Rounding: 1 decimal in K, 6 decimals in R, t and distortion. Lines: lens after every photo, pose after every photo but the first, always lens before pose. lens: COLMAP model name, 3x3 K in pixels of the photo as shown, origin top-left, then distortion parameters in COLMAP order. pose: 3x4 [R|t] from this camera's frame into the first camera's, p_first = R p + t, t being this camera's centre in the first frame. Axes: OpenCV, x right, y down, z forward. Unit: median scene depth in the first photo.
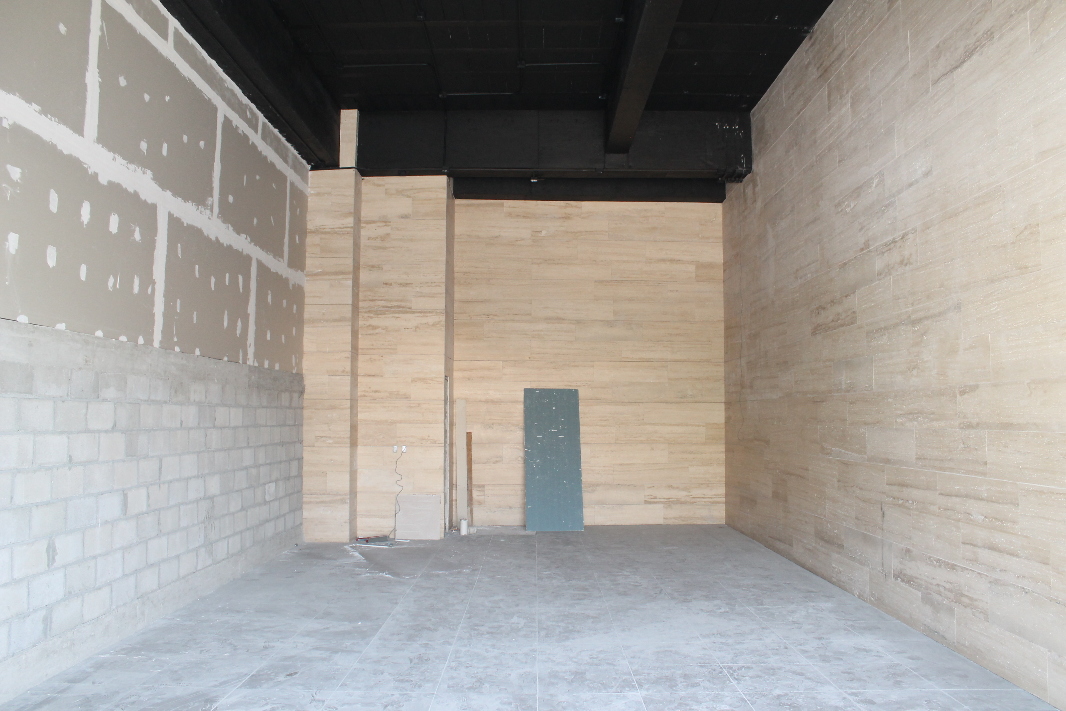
lens RADIAL K [[894.8, 0, 537.9], [0, 894.8, 358.6], [0, 0, 1]] dist [-0.157480, 0.134187]
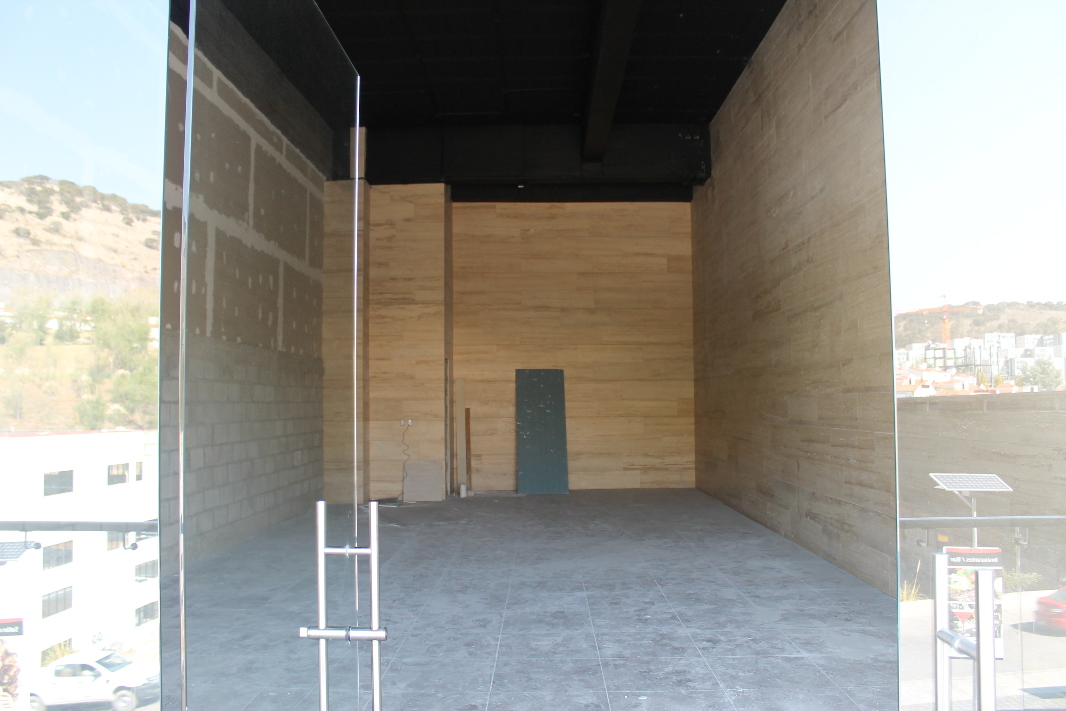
lens RADIAL K [[894.8, 0, 528.6], [0, 894.8, 353.7], [0, 0, 1]] dist [-0.157480, 0.134187]
pose [[0.999737, -0.011248, -0.019988, 0.036715], [0.011463, 0.999877, 0.010690, 0.002904], [0.019865, -0.010917, 0.999743, -0.202300]]
